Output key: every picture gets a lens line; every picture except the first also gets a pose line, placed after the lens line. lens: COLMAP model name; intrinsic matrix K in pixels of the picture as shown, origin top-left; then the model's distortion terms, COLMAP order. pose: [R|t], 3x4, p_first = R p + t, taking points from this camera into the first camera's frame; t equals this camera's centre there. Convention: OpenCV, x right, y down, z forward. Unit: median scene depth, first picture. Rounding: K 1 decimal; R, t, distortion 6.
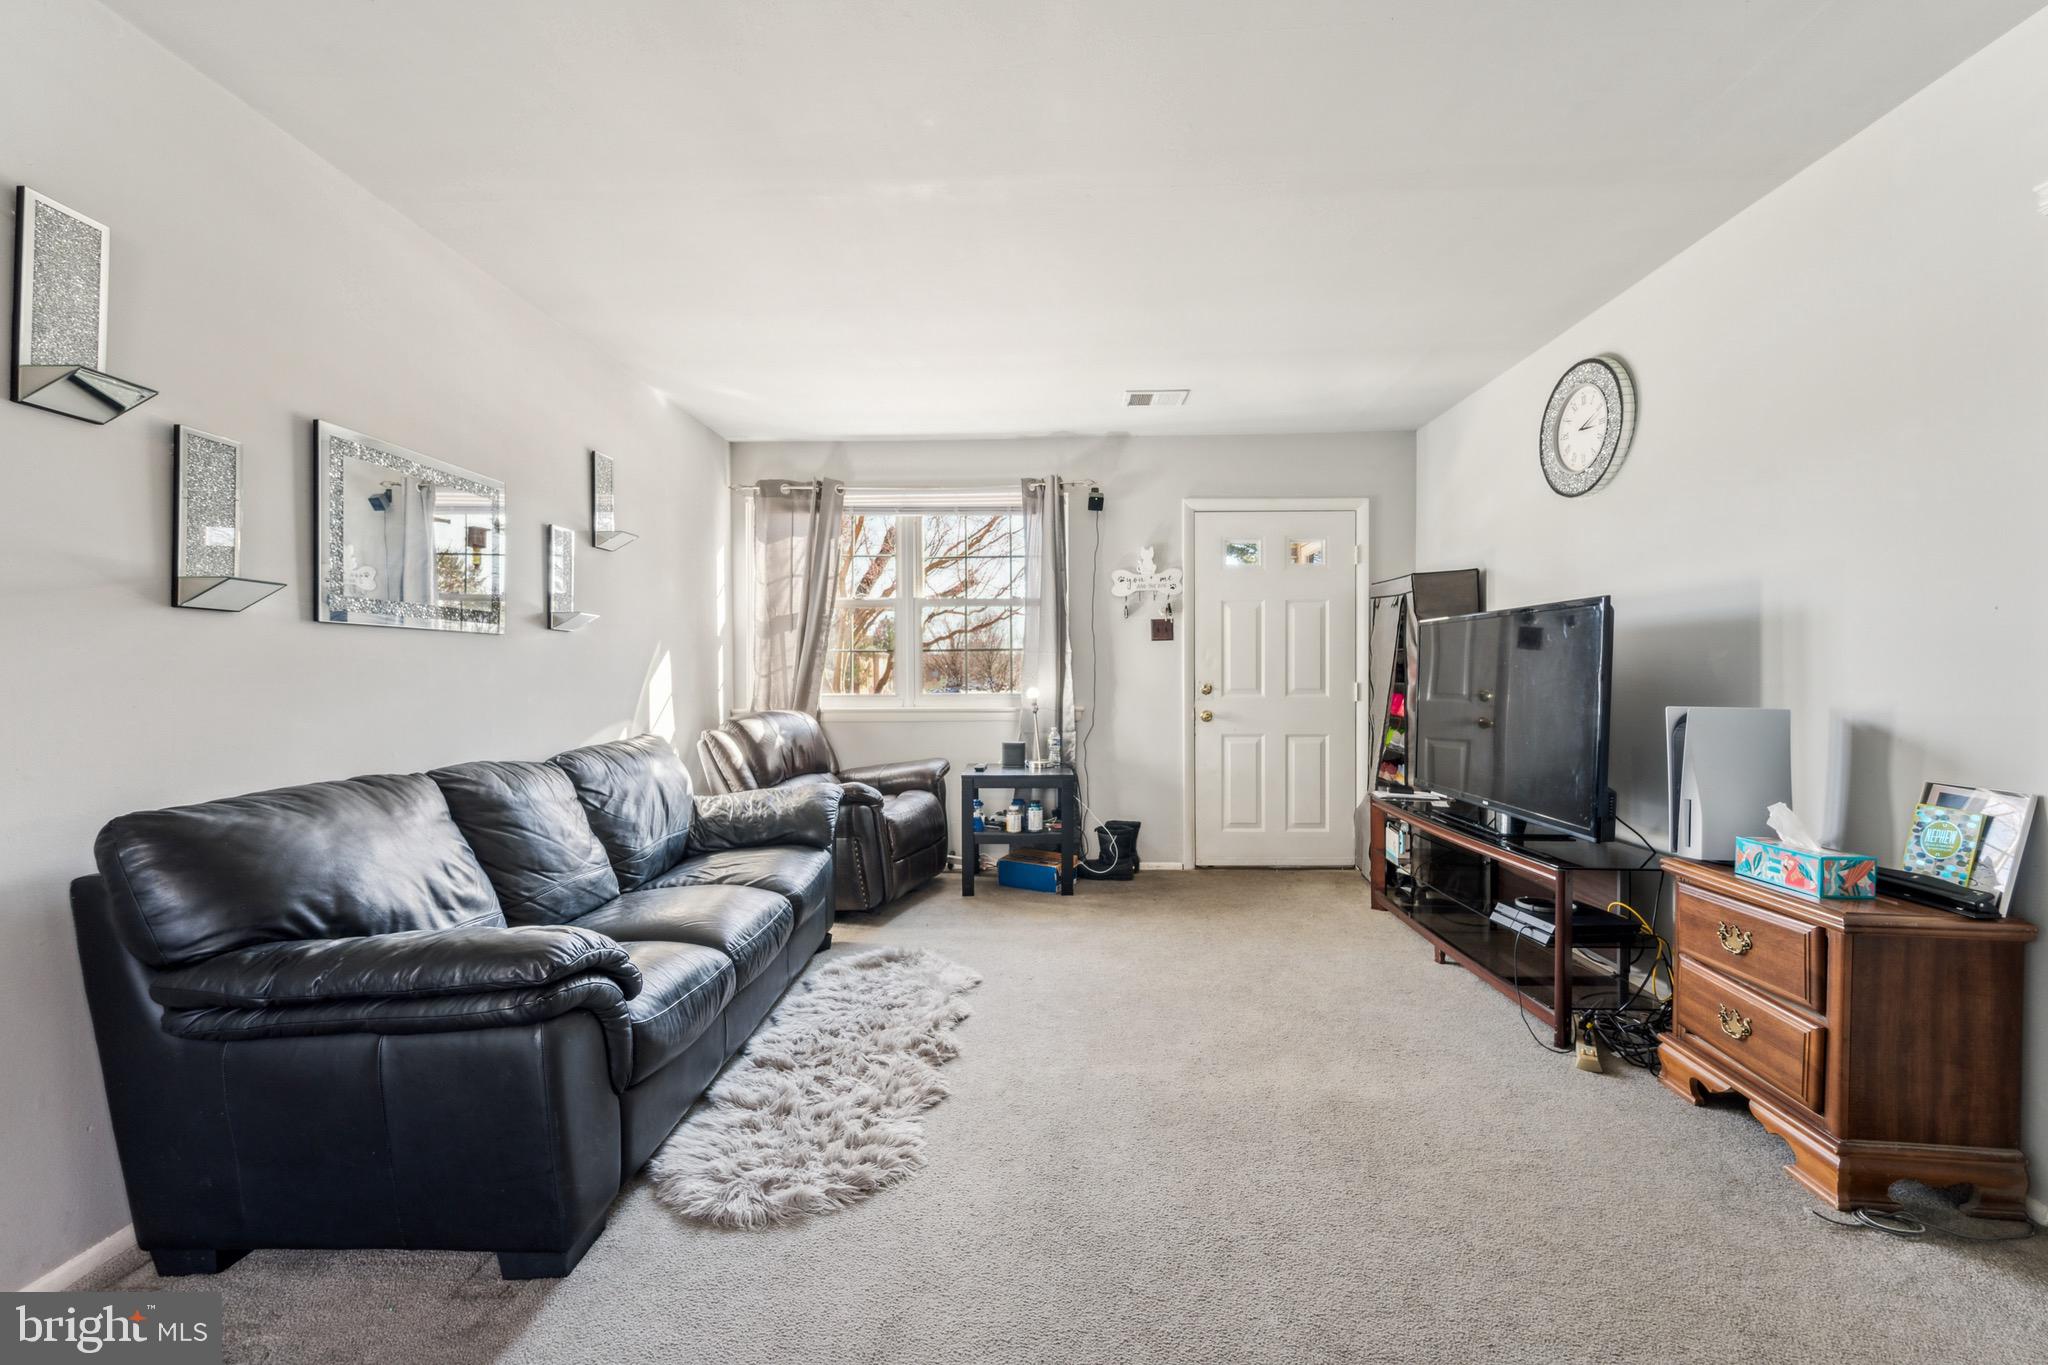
lens RADIAL K [[833.9, 0, 1018.6], [0, 833.9, 686.4], [0, 0, 1]] dist [0.001460, -0.001681]
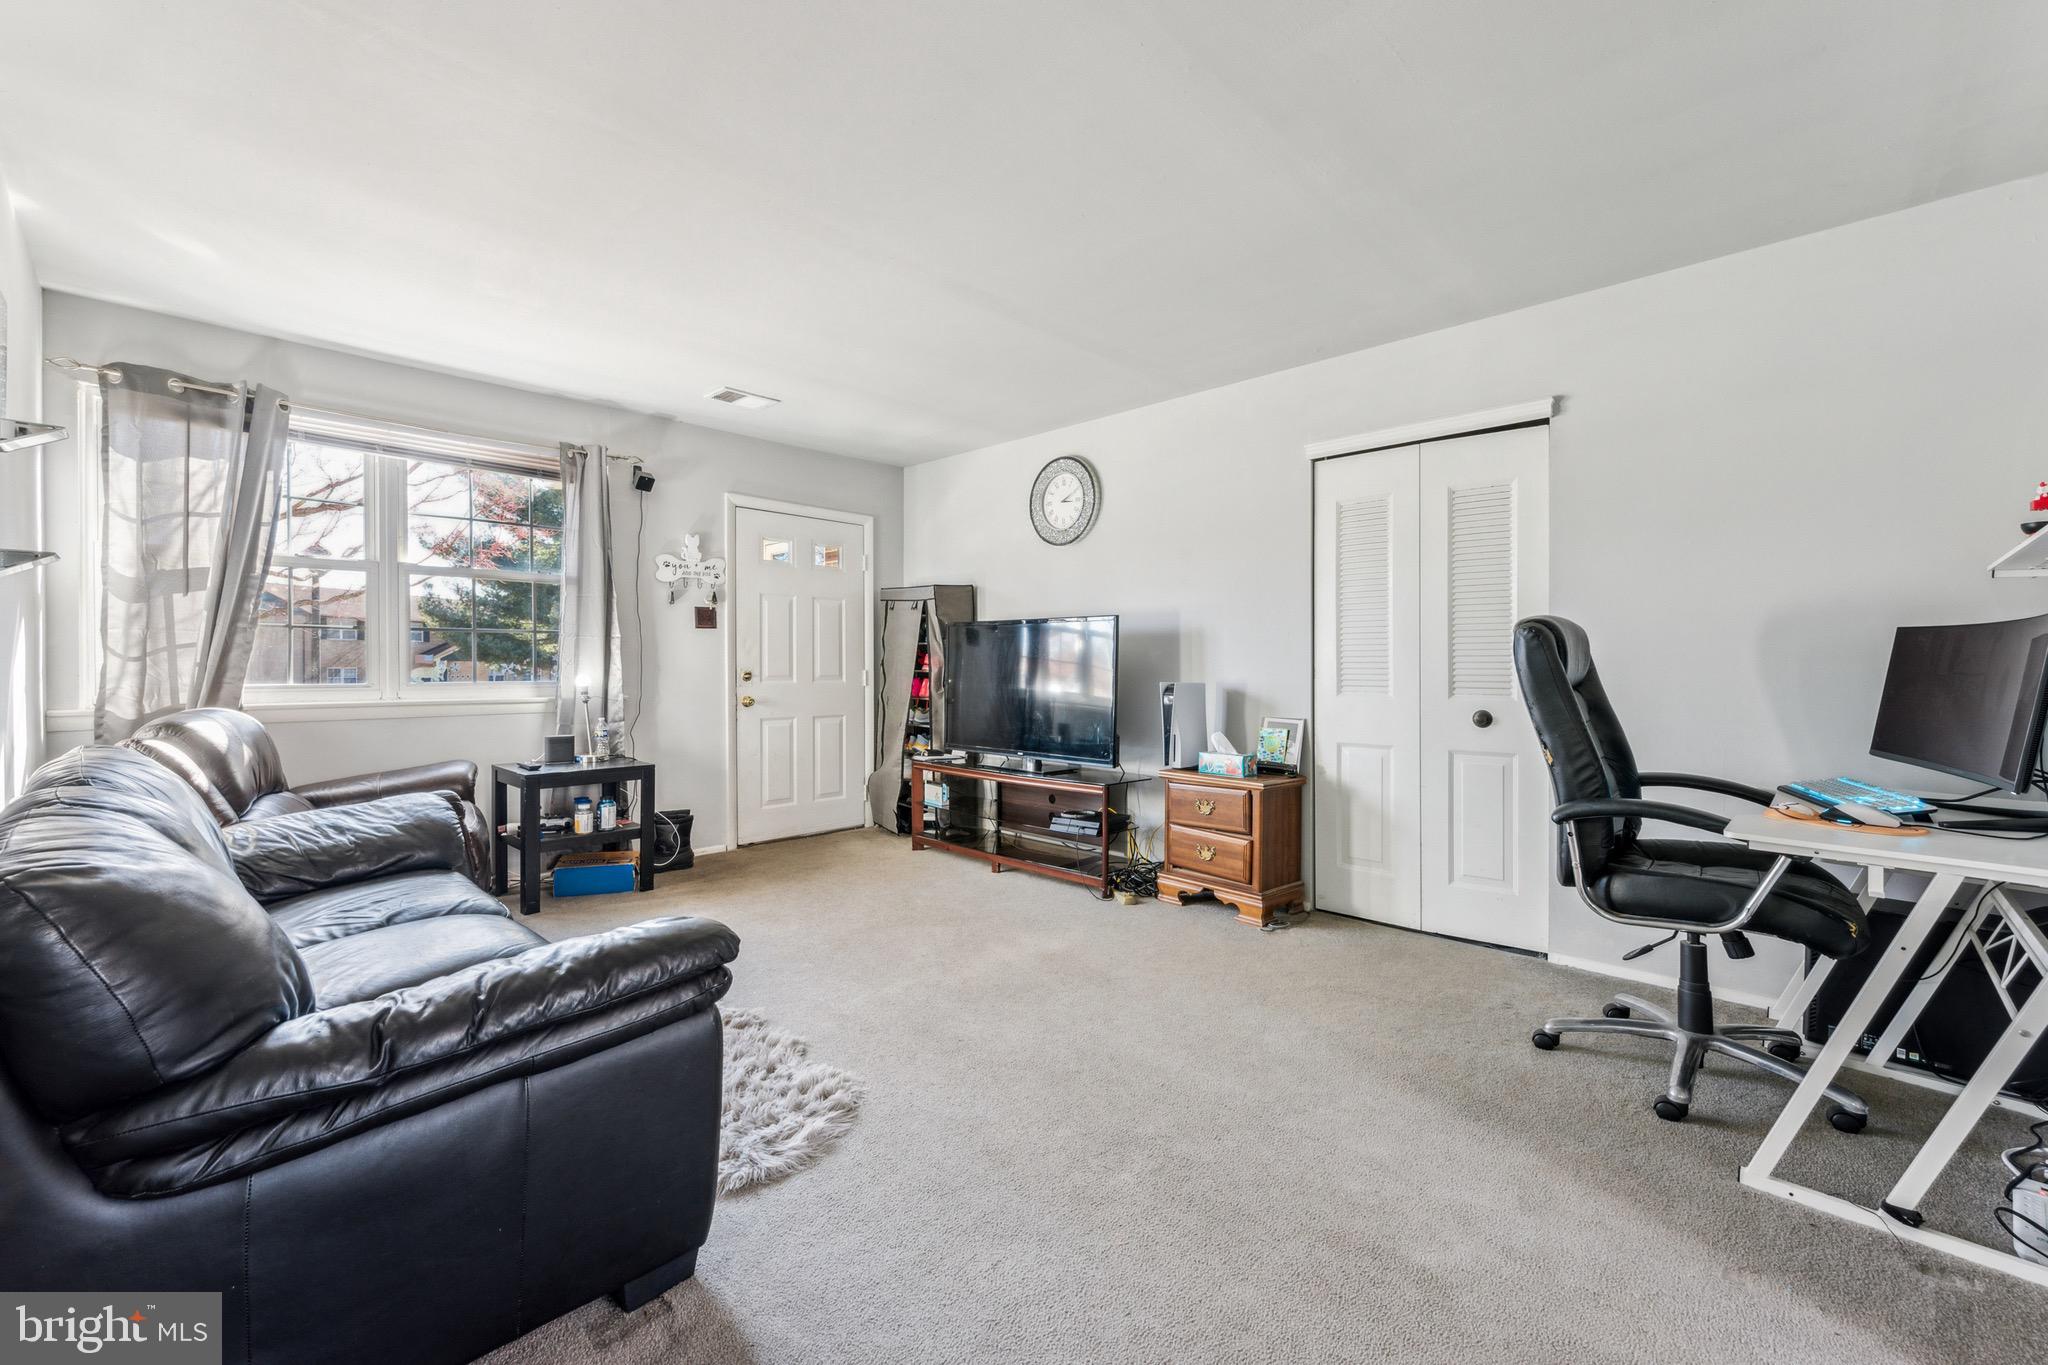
lens RADIAL K [[833.9, 0, 1051.8], [0, 833.9, 667.7], [0, 0, 1]] dist [0.001460, -0.001681]
pose [[0.661911, 0.003753, 0.749573, -0.332774], [0.004555, 0.999949, -0.009030, 0.004355], [-0.749569, 0.009391, 0.661860, 0.012751]]
